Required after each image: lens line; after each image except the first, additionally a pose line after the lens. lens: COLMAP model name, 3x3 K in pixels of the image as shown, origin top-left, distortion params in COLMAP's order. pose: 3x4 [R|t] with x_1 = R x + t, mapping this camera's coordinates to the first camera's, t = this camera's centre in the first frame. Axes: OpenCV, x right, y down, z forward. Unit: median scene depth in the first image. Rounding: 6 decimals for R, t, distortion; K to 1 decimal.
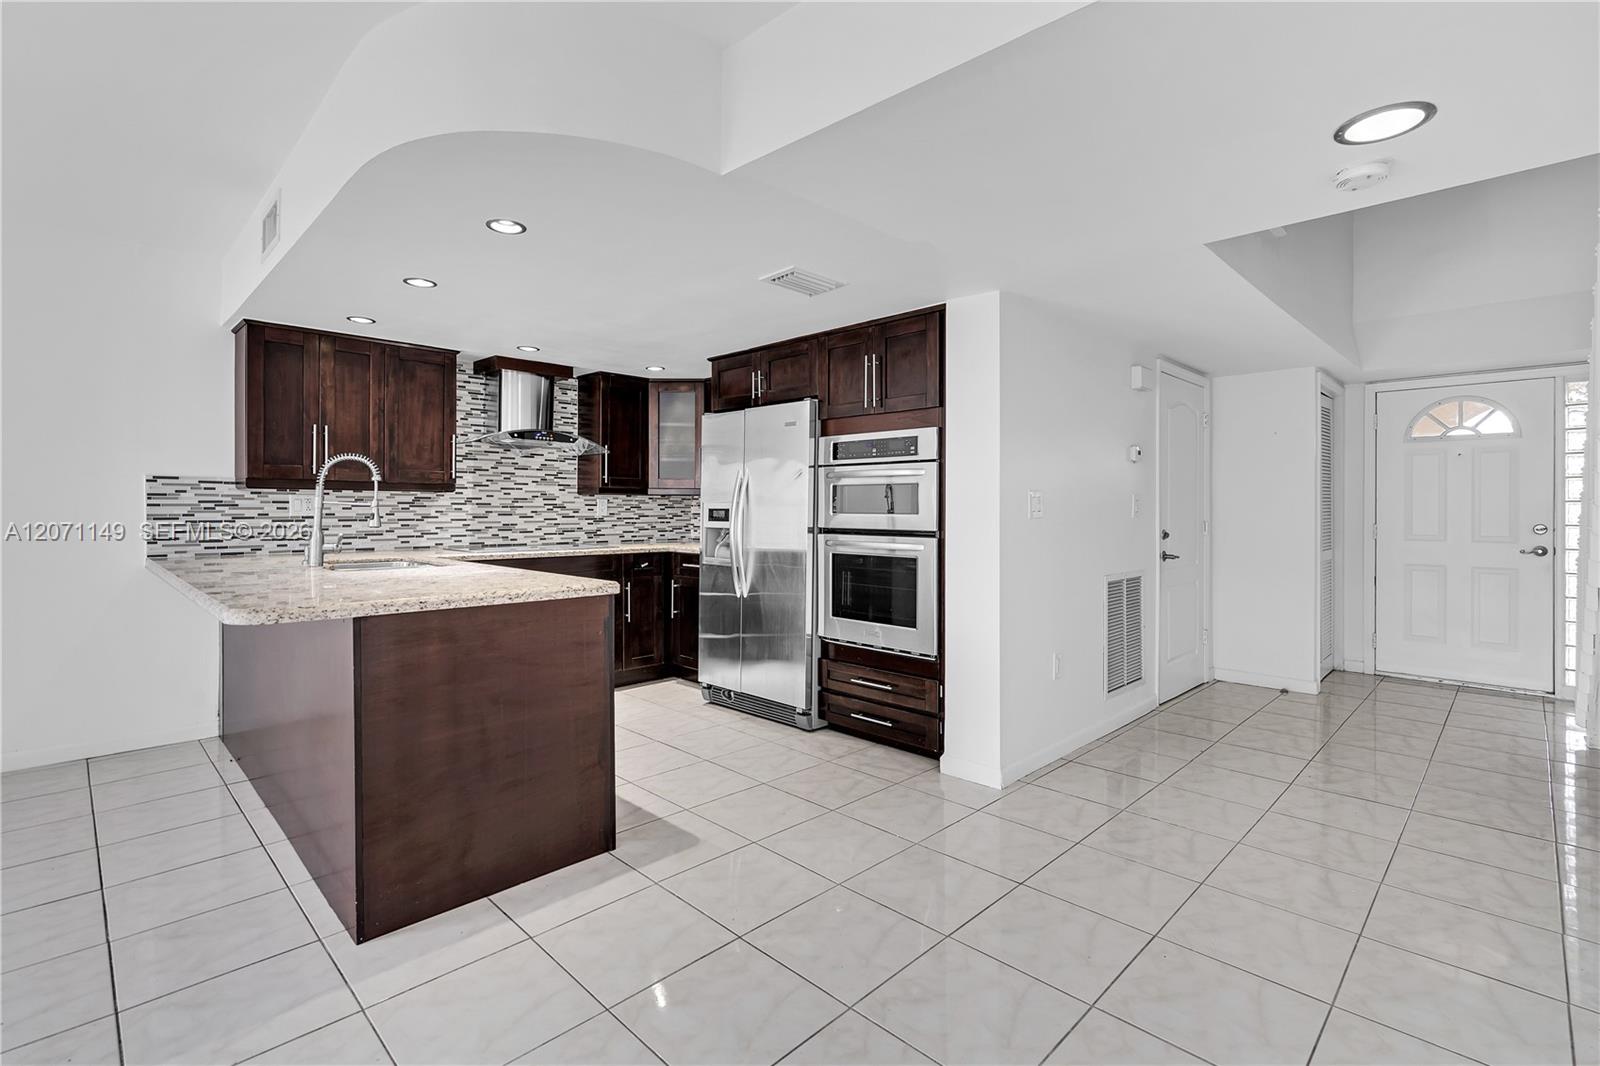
lens RADIAL K [[736.4, 0, 803.0], [0, 736.4, 509.8], [0, 0, 1]] dist [0.000386, 0.000009]
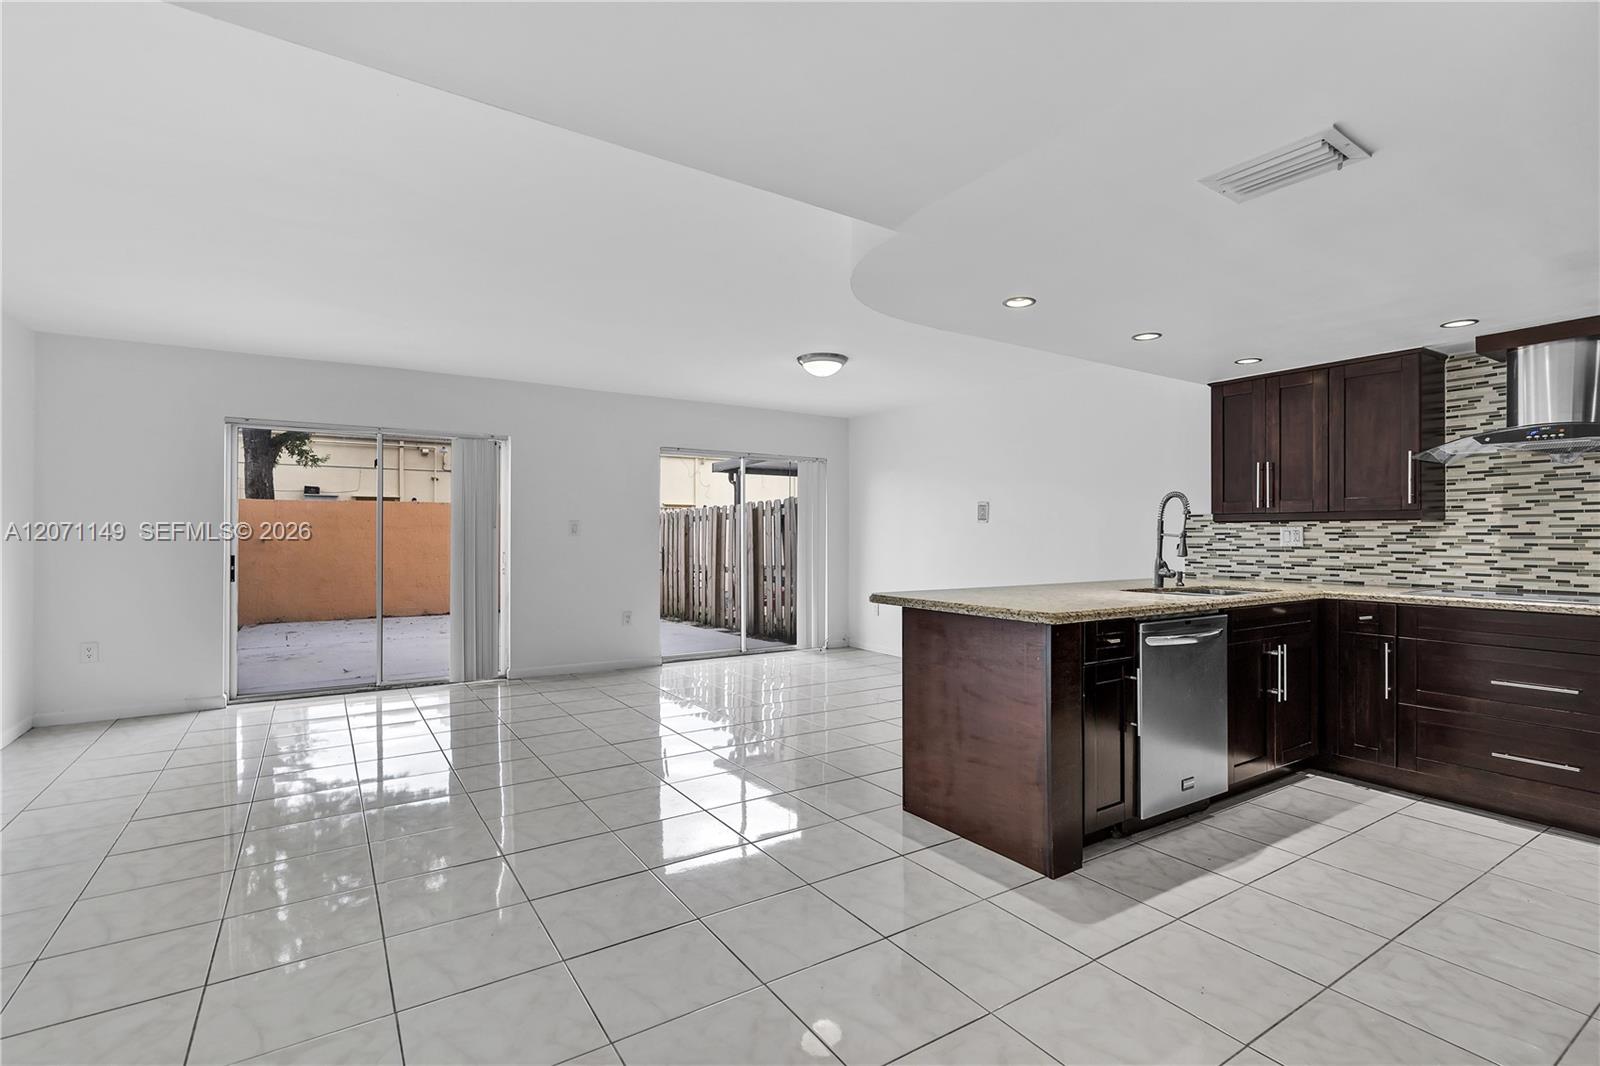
lens RADIAL K [[765.2, 0, 871.4], [0, 765.2, 529.2], [0, 0, 1]] dist [0.000242, 0.000035]
pose [[-0.161501, -0.014927, -0.986760, 0.460013], [-0.005742, 0.999883, -0.014186, 0.002368], [0.986856, 0.003375, -0.161568, 0.523194]]
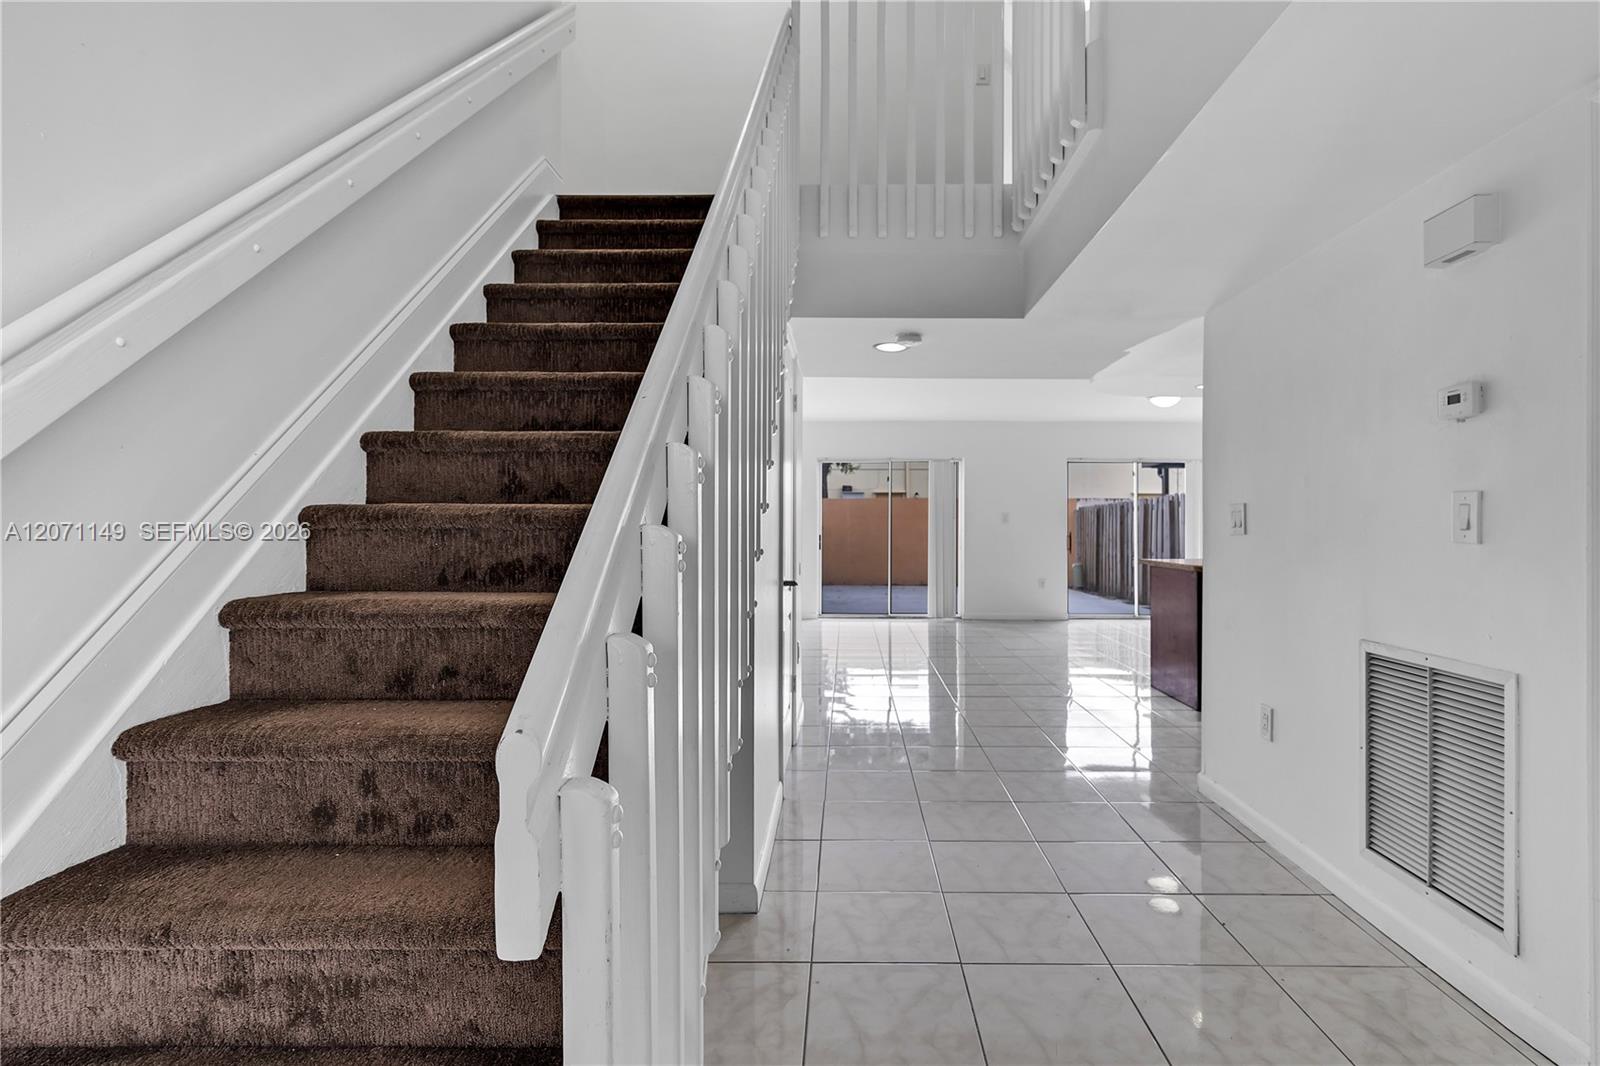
lens RADIAL K [[777.3, 0, 803.2], [0, 777.3, 524.1], [0, 0, 1]] dist [-0.000508, -0.000290]
pose [[-0.749960, -0.006865, -0.661448, 0.752801], [-0.008264, 0.999965, -0.001009, 0.002826], [0.661432, 0.004709, -0.749990, 0.792614]]
